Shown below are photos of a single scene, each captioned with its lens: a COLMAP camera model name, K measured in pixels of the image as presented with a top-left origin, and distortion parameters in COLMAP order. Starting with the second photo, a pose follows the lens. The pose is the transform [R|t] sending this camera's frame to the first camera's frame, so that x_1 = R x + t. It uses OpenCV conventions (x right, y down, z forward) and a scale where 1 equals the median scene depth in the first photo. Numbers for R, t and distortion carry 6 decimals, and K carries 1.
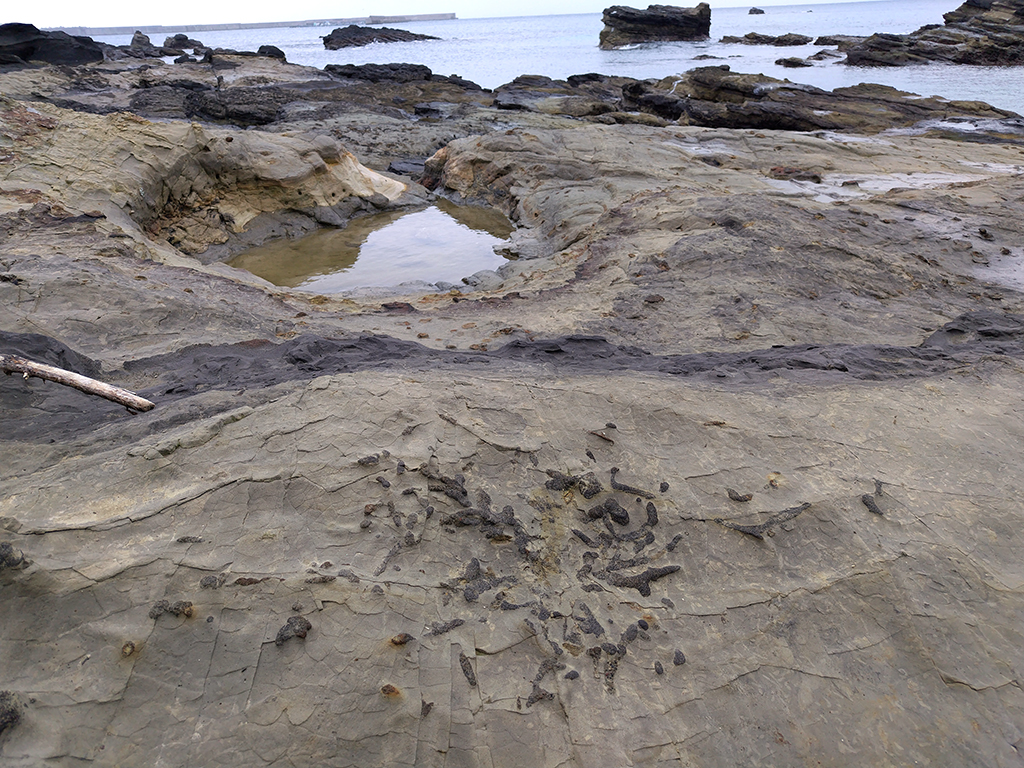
lens RADIAL K [[691.5, 0, 512.0], [0, 691.5, 384.0], [0, 0, 1]] dist [0.054762, -0.085162]
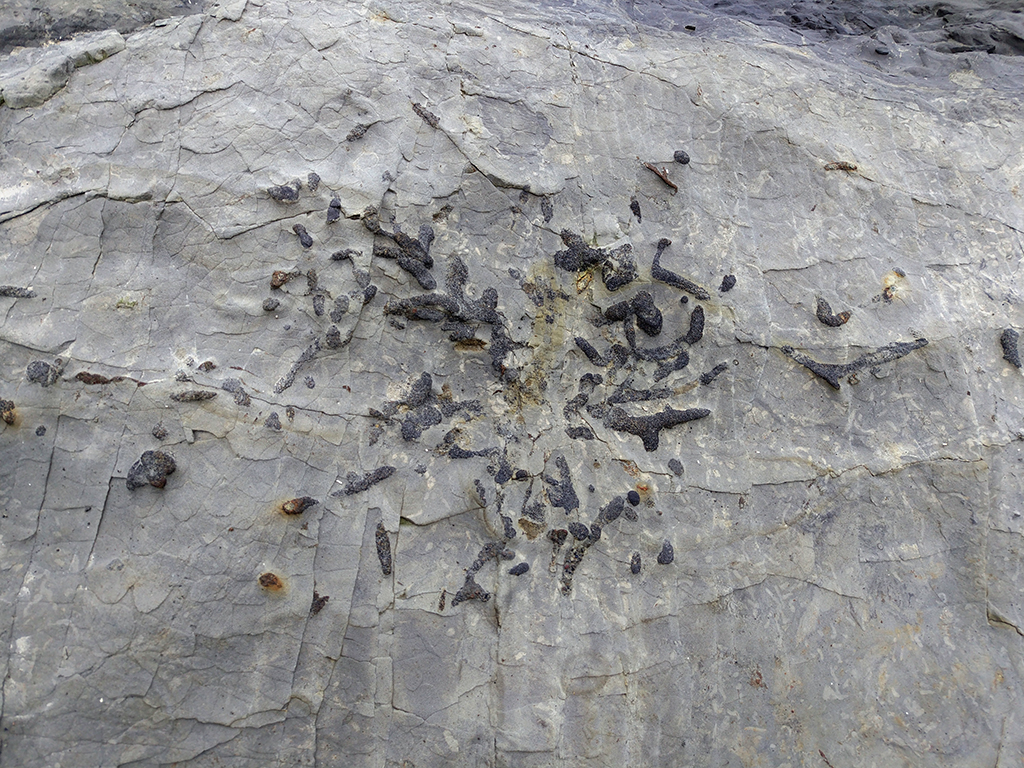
lens RADIAL K [[691.5, 0, 512.0], [0, 691.5, 384.0], [0, 0, 1]] dist [0.054762, -0.085162]
pose [[0.983411, 0.181252, -0.007160, 0.039991], [-0.141429, 0.790864, 0.595425, -0.174937], [0.113584, -0.584535, 0.803379, 0.435581]]
